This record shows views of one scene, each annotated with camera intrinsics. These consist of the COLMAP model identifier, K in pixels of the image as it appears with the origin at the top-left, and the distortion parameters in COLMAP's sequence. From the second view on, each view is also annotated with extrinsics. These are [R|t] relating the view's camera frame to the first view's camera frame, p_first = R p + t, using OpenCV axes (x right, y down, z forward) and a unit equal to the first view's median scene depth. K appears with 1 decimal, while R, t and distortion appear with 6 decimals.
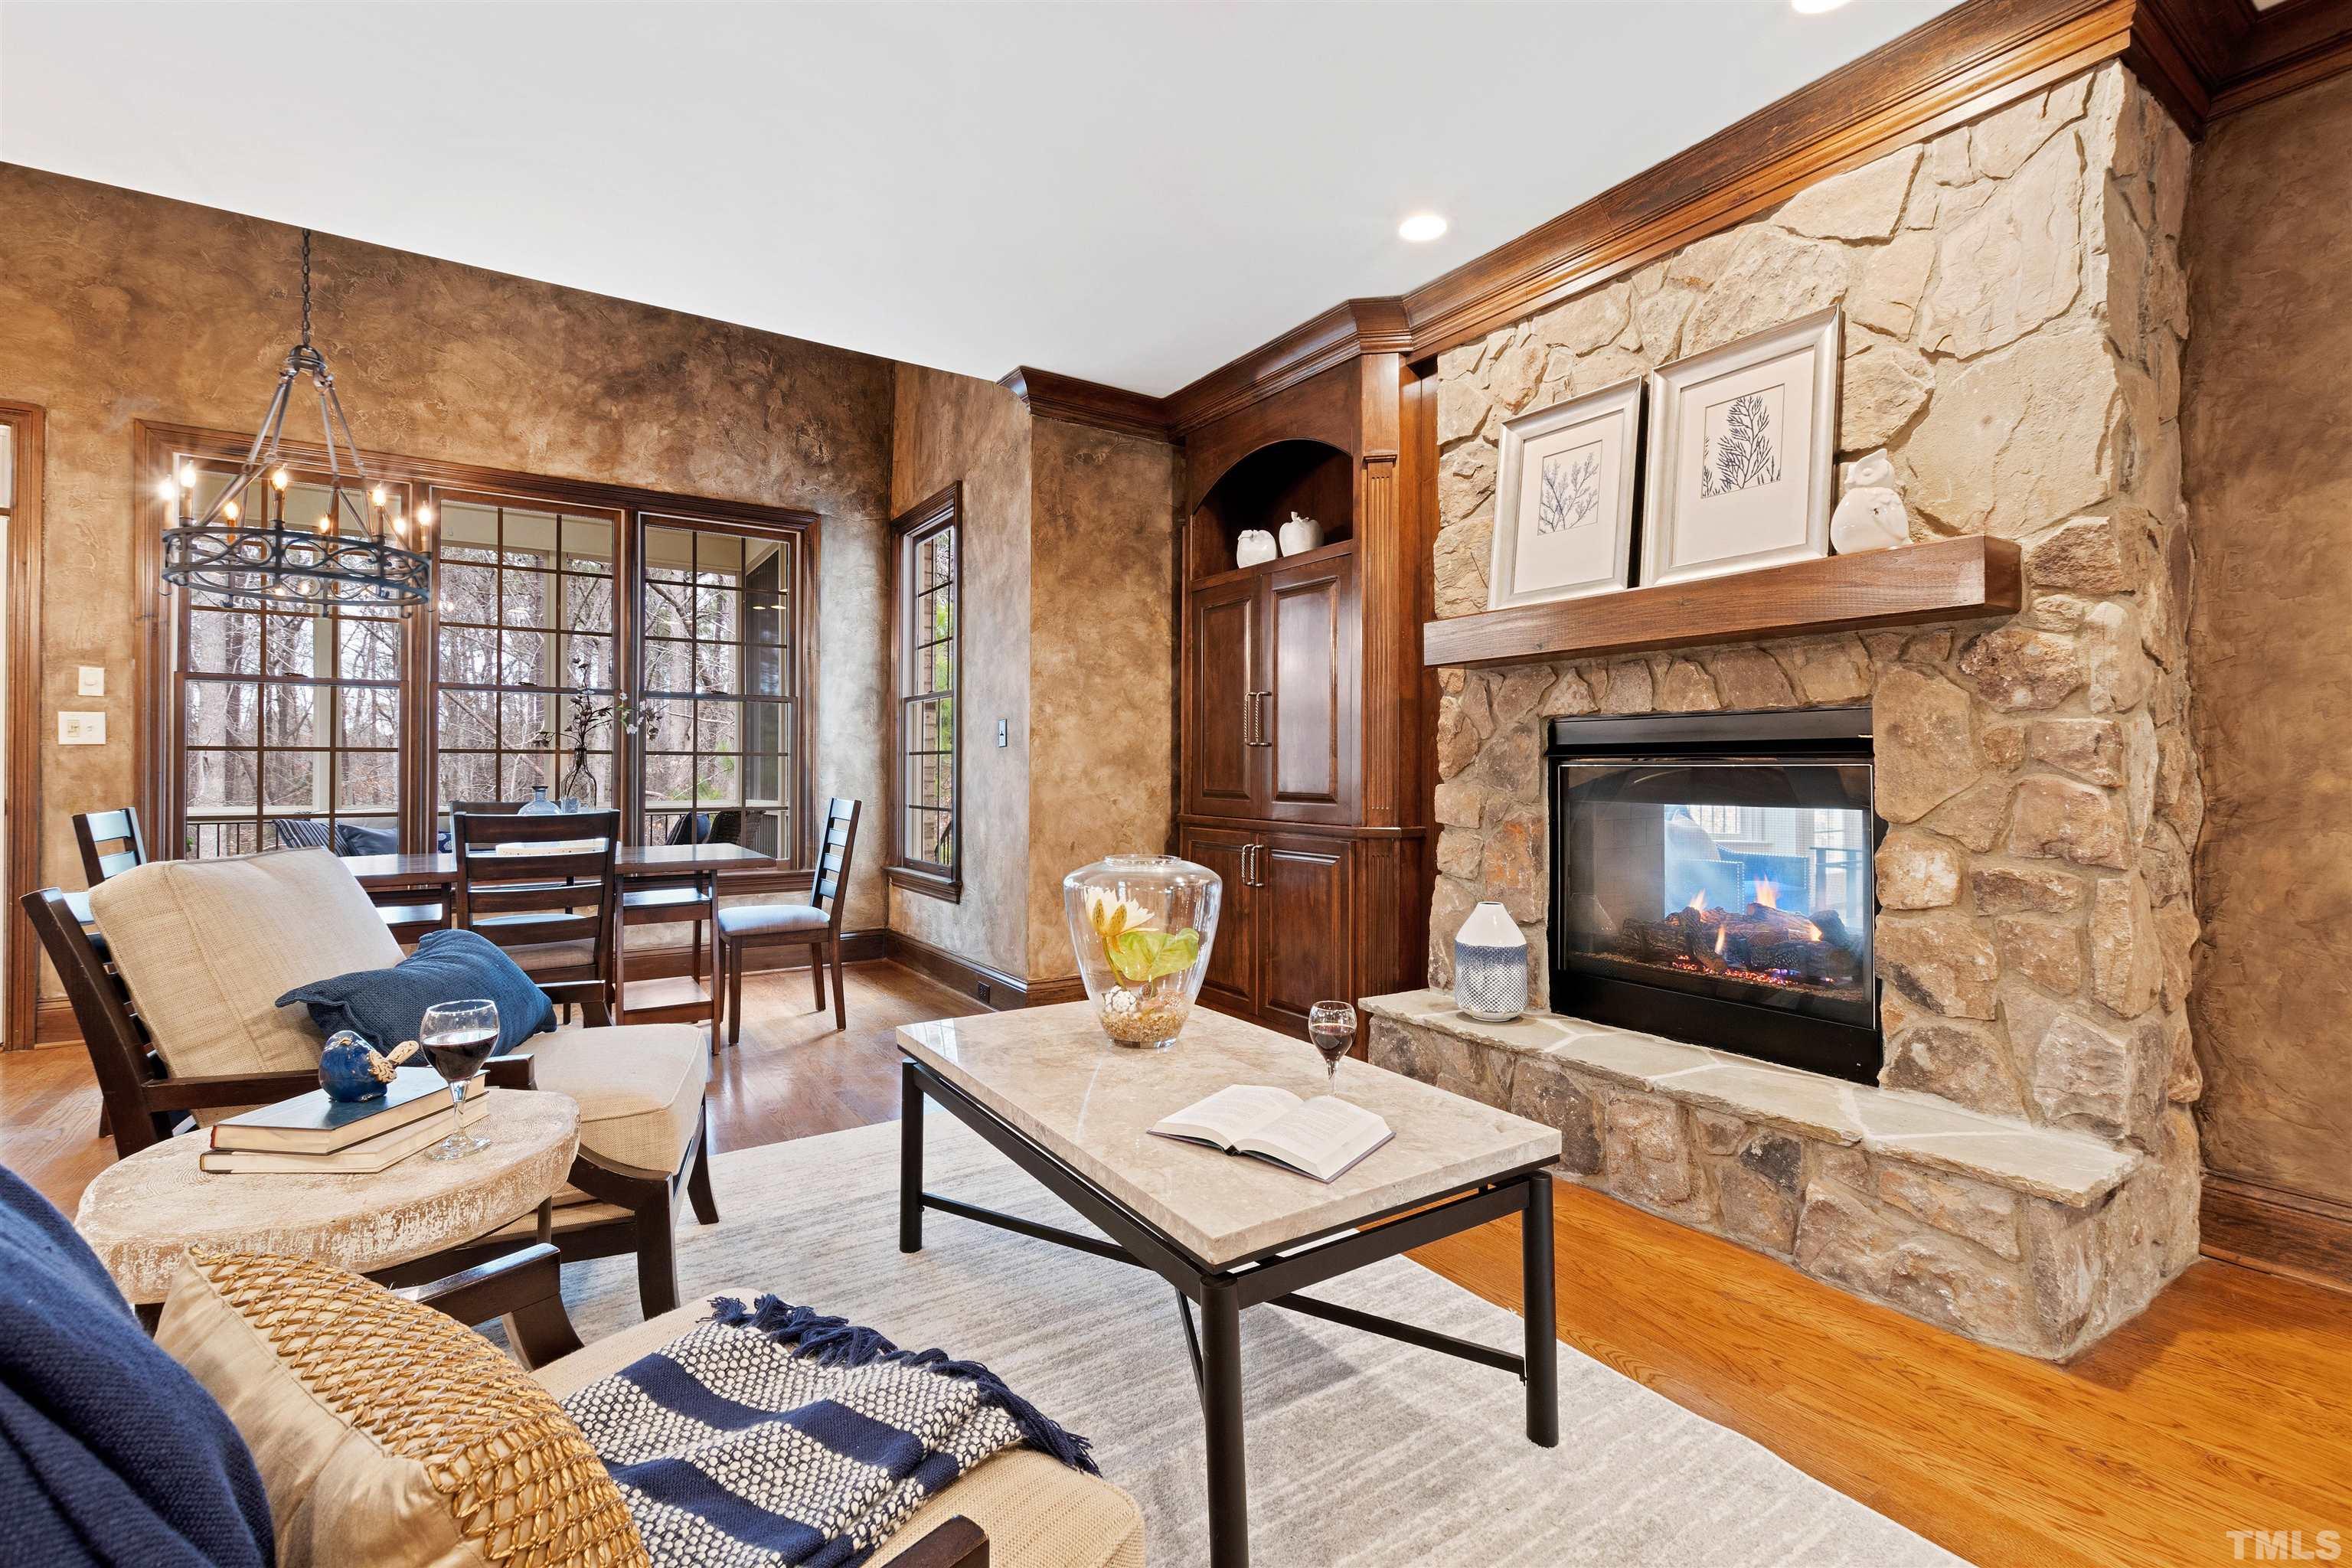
lens RADIAL K [[1017.4, 0, 1175.8], [0, 1017.4, 766.8], [0, 0, 1]] dist [0.008965, -0.003420]
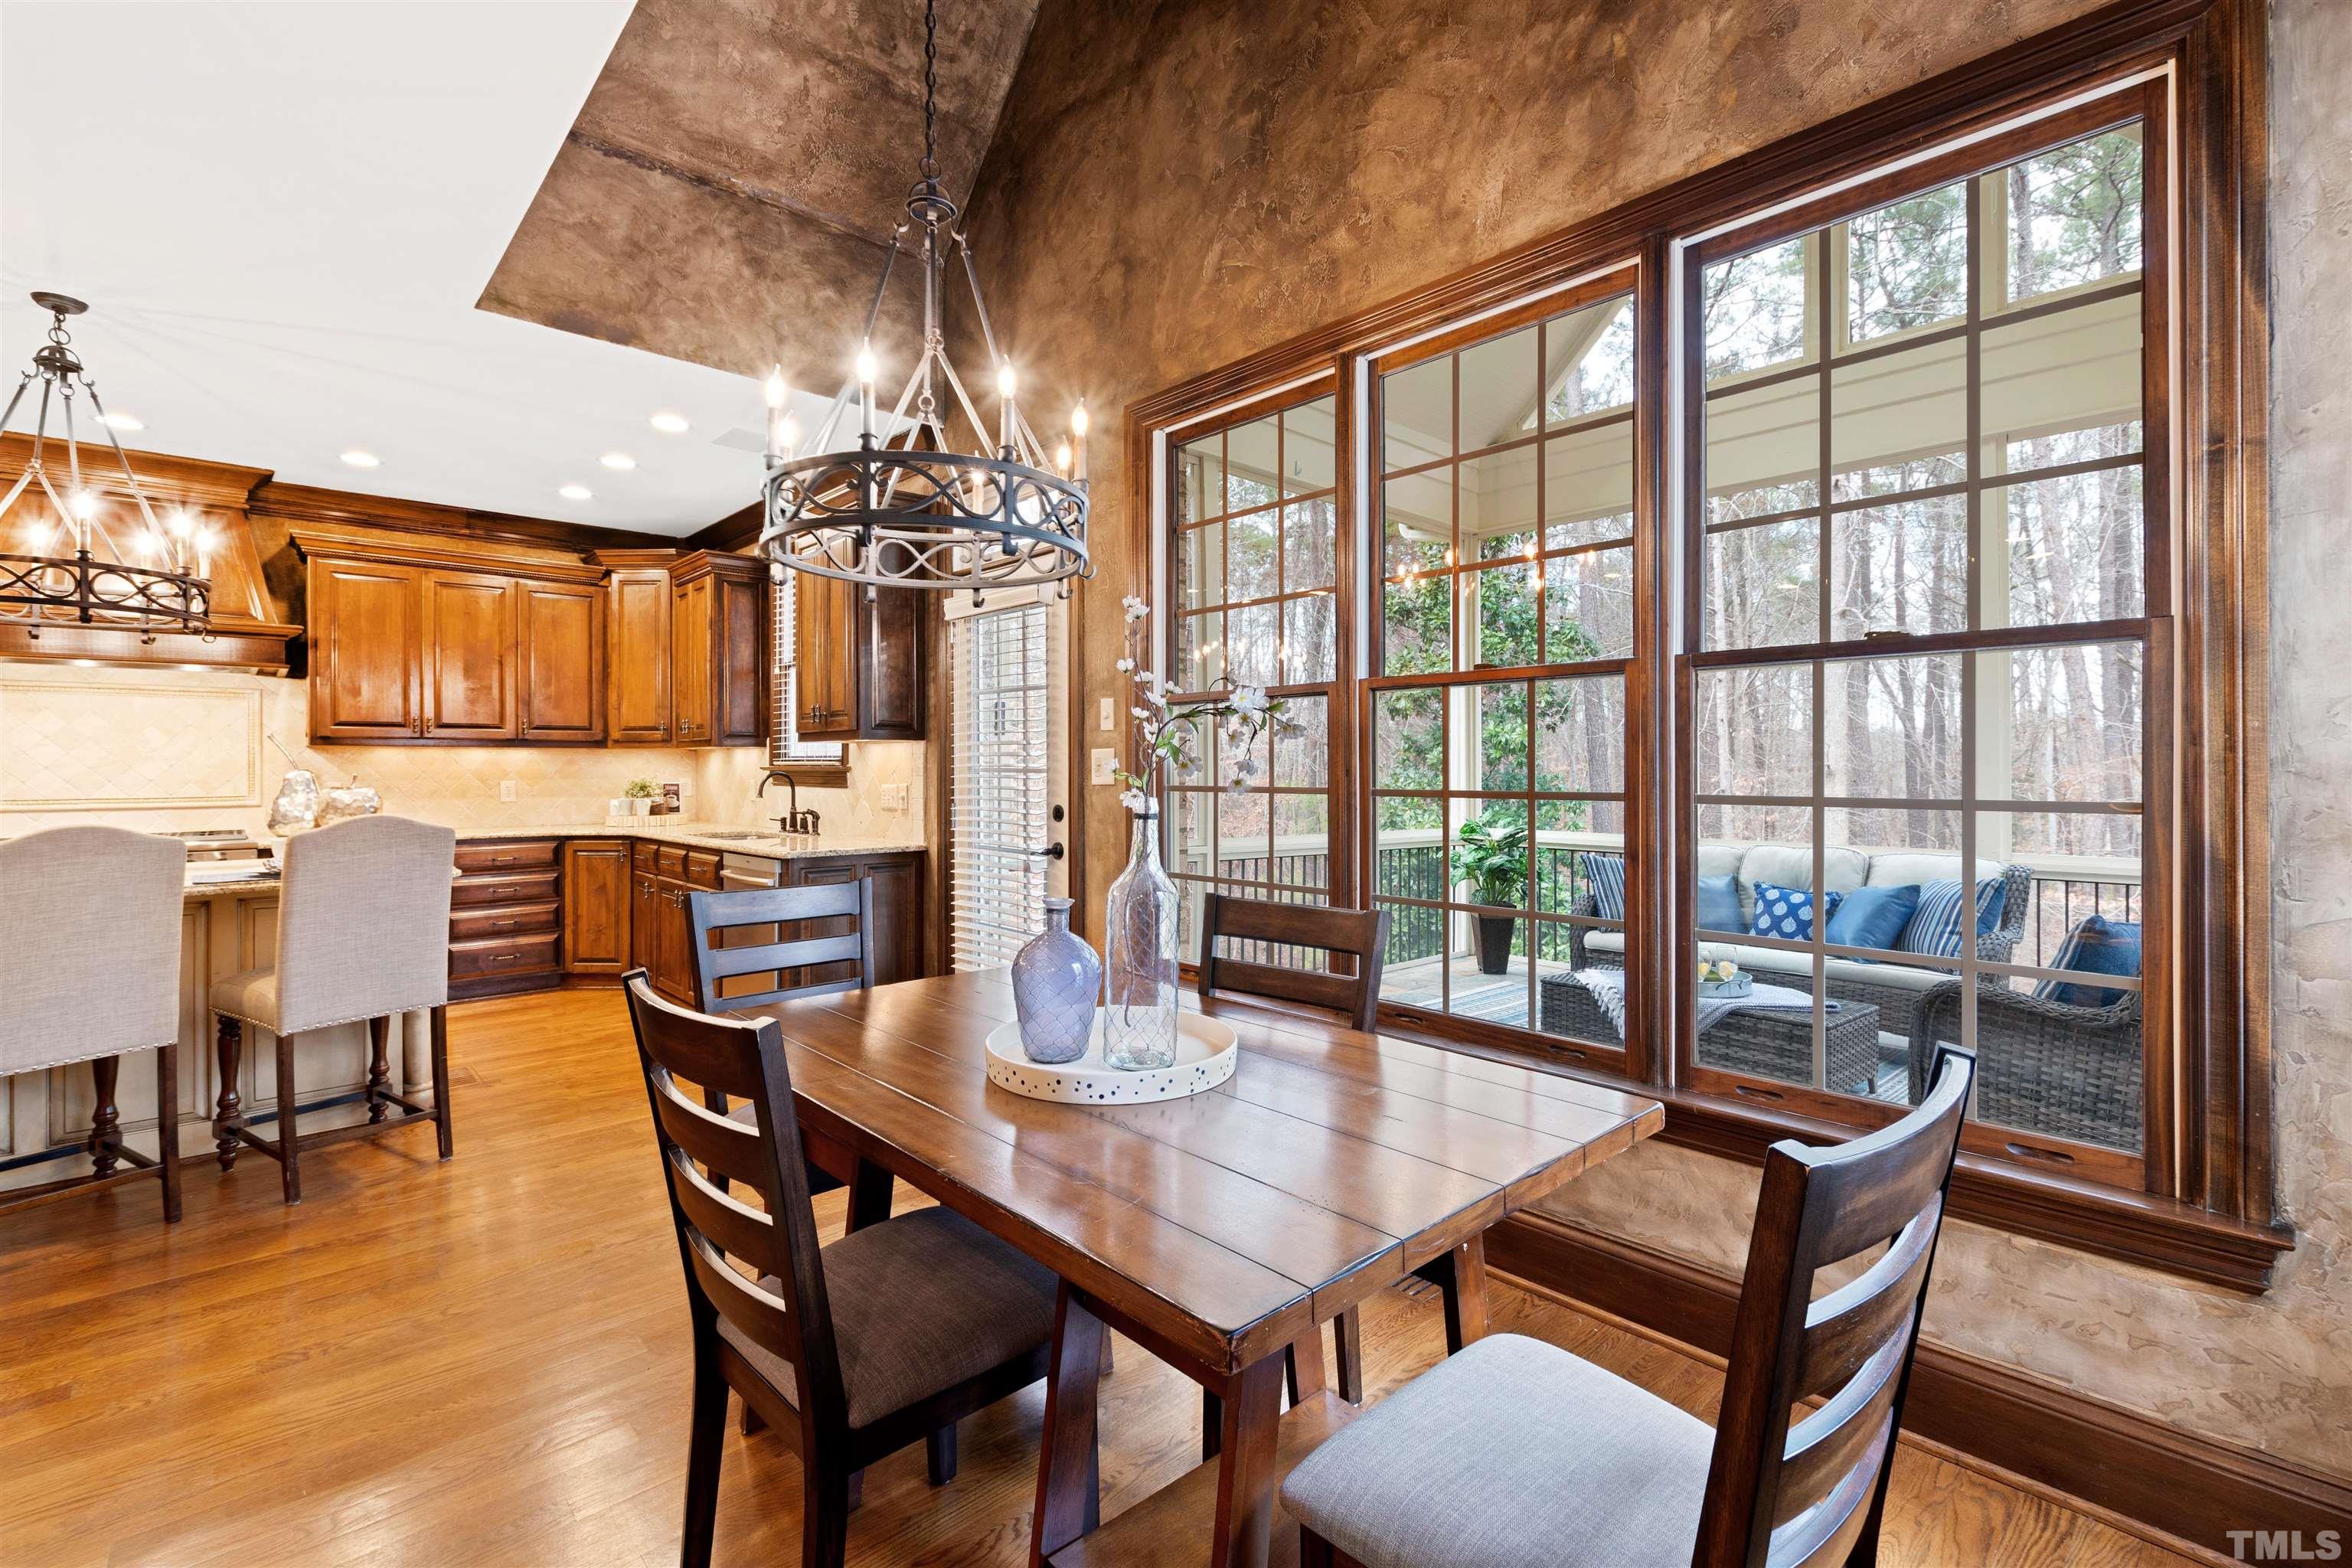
lens RADIAL K [[1017.4, 0, 1169.9], [0, 1017.4, 763.5], [0, 0, 1]] dist [0.008965, -0.003420]
pose [[0.154807, -0.005298, -0.987931, -0.246726], [0.003686, 0.999982, -0.004785, -0.052240], [0.987938, -0.002900, 0.154823, 1.328296]]
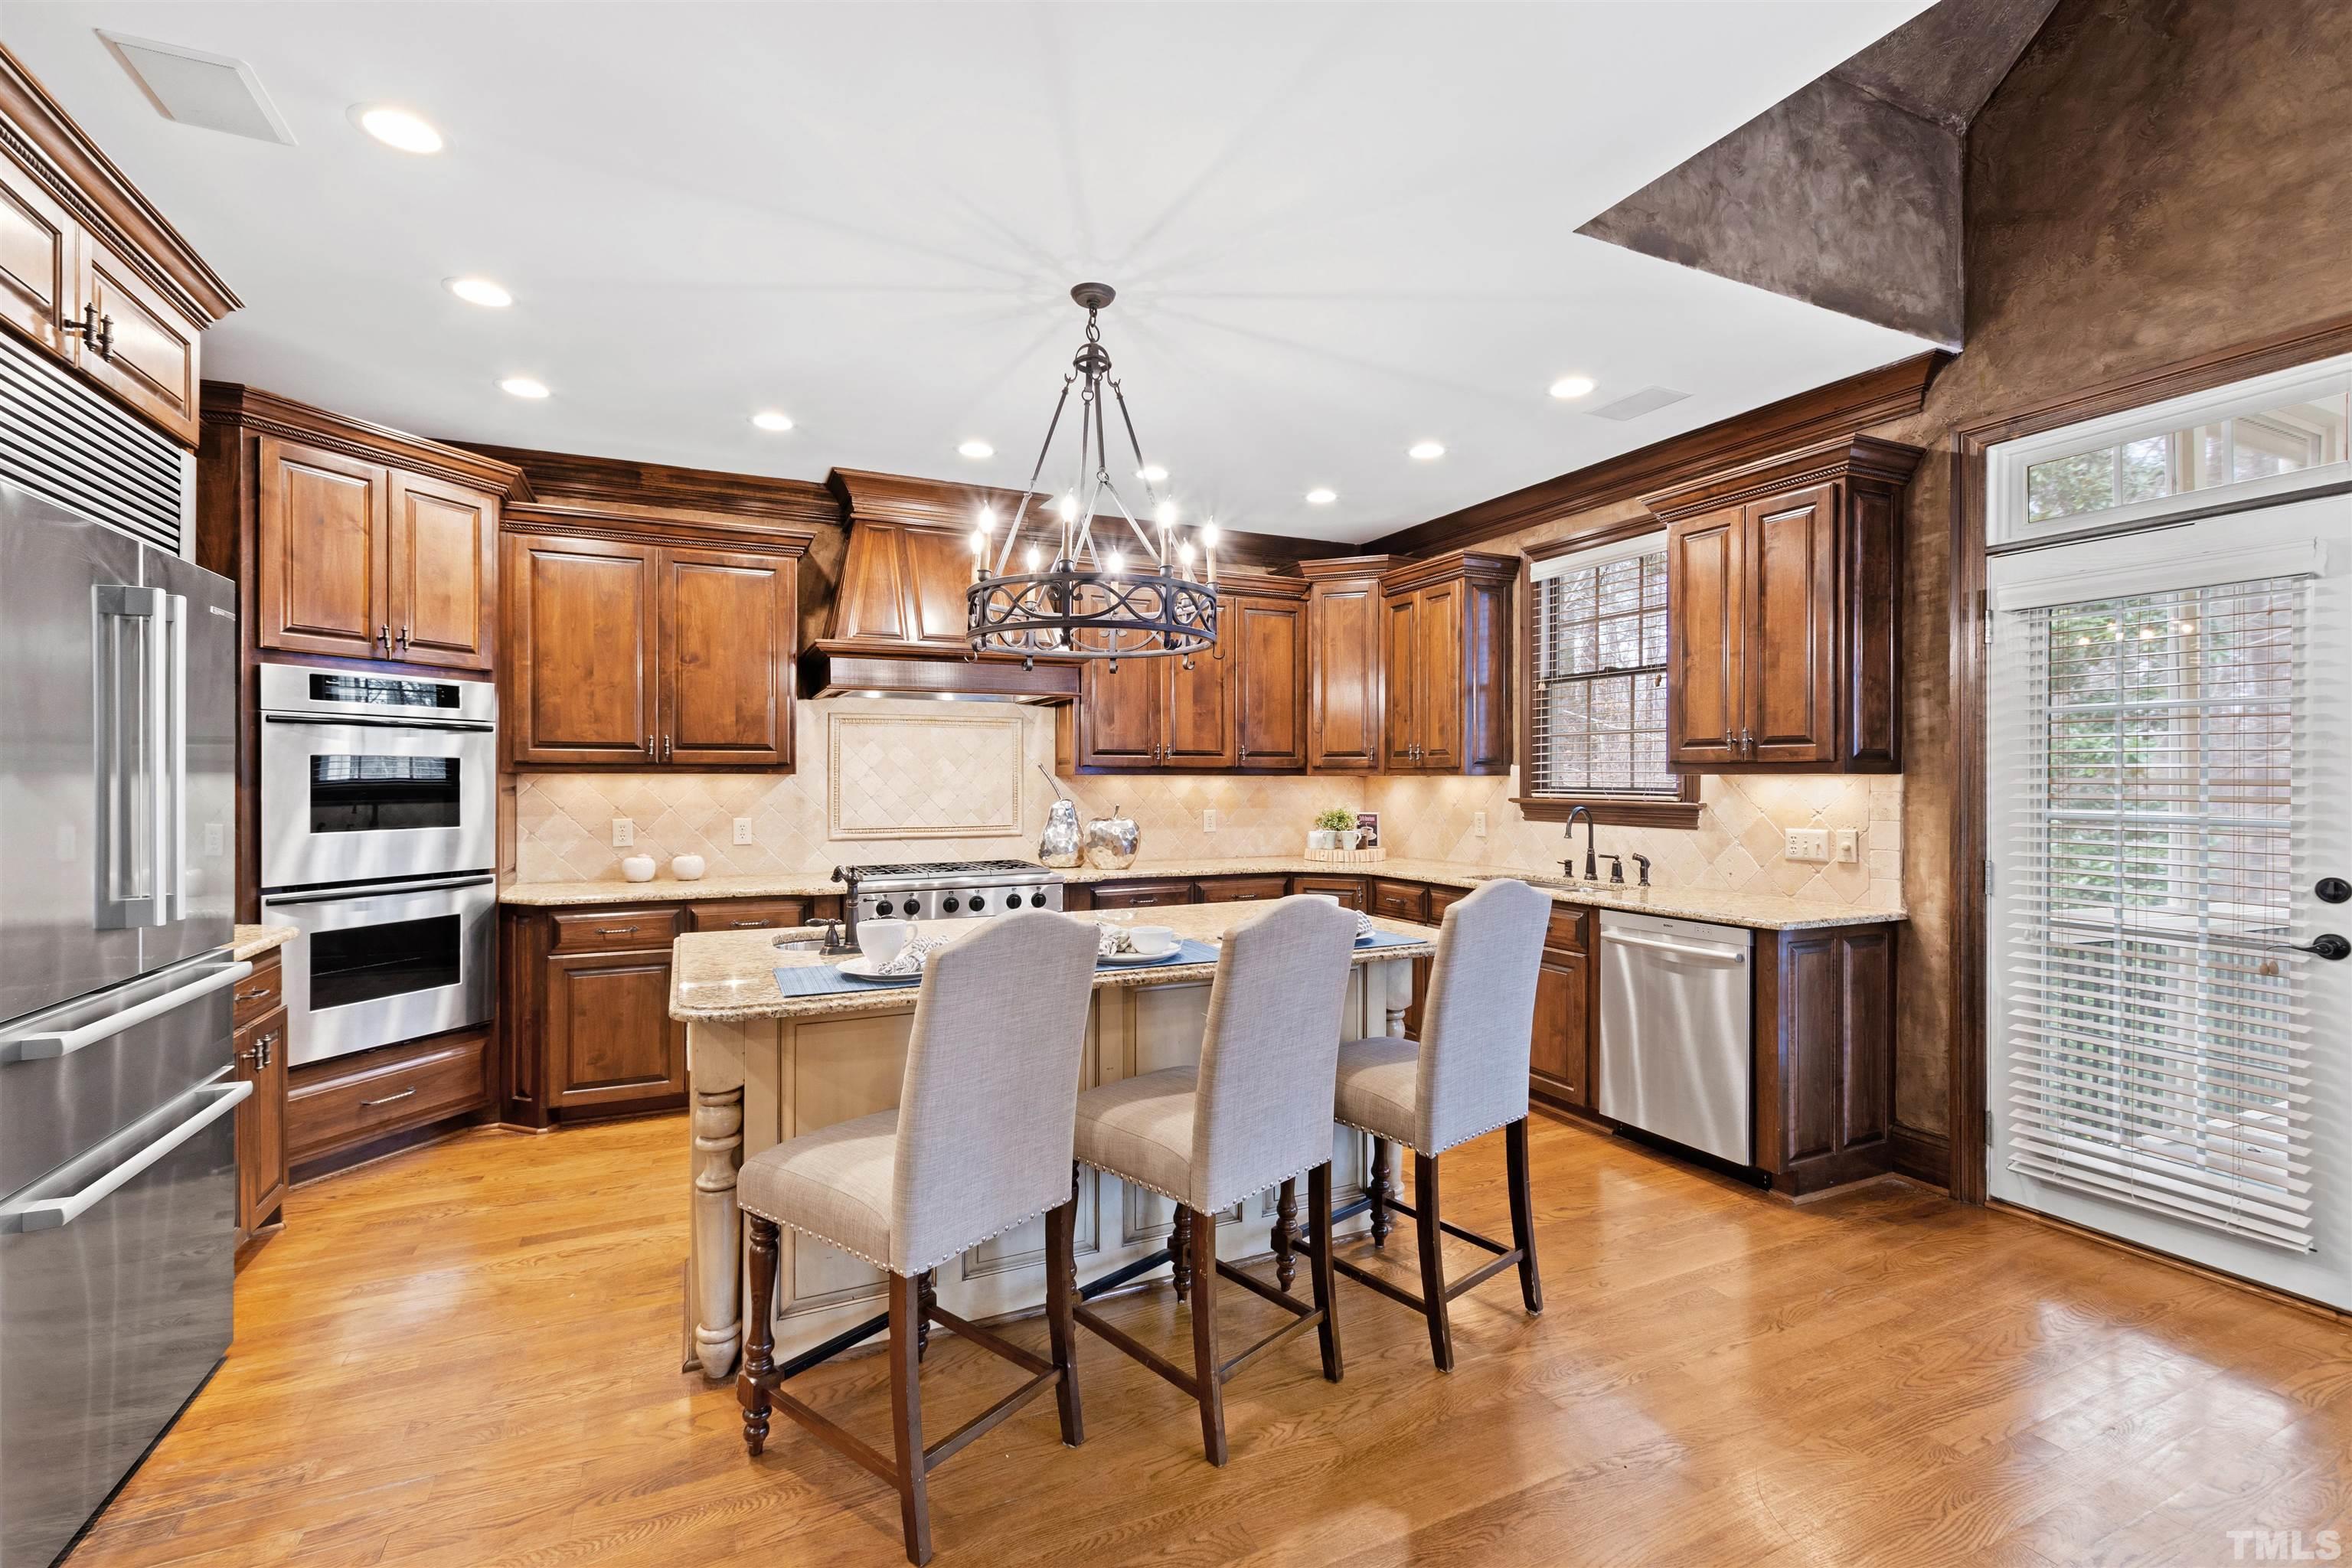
lens RADIAL K [[1017.4, 0, 1180.5], [0, 1017.4, 779.7], [0, 0, 1]] dist [0.008965, -0.003420]
pose [[-0.145586, -0.001767, -0.989344, -0.570982], [-0.000398, 0.999998, -0.001728, -0.089181], [0.989346, 0.000143, -0.145587, 0.503910]]
